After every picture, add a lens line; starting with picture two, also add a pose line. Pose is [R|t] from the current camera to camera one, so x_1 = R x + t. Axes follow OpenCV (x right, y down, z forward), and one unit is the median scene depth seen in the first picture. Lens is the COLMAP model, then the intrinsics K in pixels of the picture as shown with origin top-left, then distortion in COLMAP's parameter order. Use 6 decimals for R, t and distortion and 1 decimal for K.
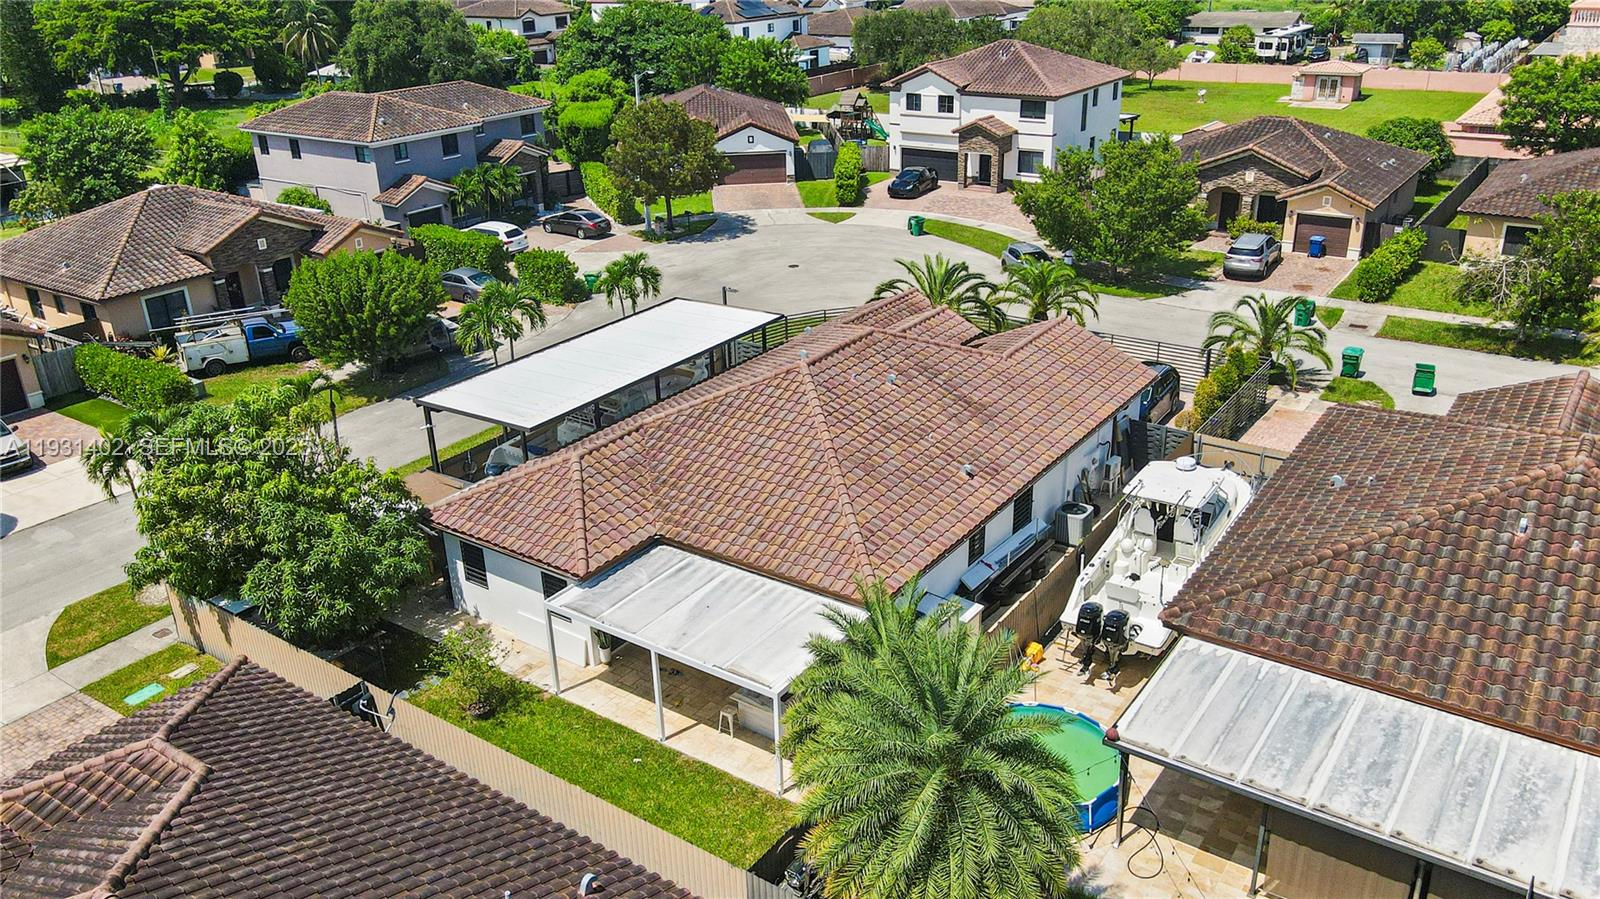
lens RADIAL K [[1197.1, 0, 800.0], [0, 1197.1, 449.5], [0, 0, 1]] dist [0.010875, 0.005746]
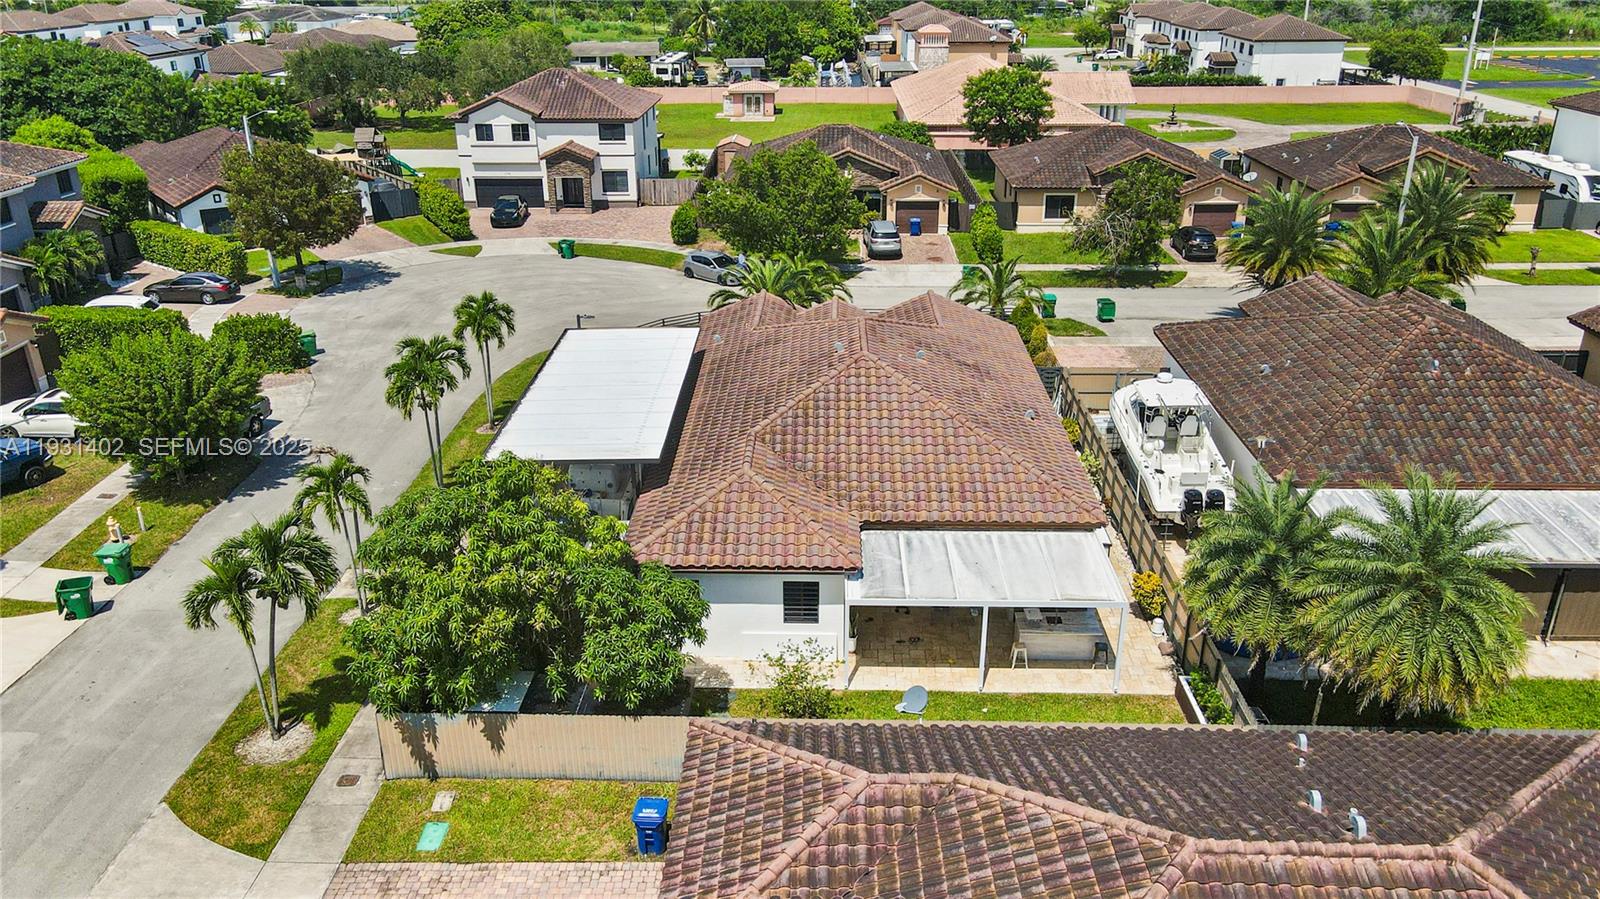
lens RADIAL K [[1174.0, 0, 778.8], [0, 1174.0, 451.4], [0, 0, 1]] dist [-0.023022, 0.097651]
pose [[0.840500, -0.195629, 0.505261, -0.257171], [0.204474, 0.978112, 0.038569, -0.016750], [-0.501747, 0.070895, 0.862104, 0.050340]]
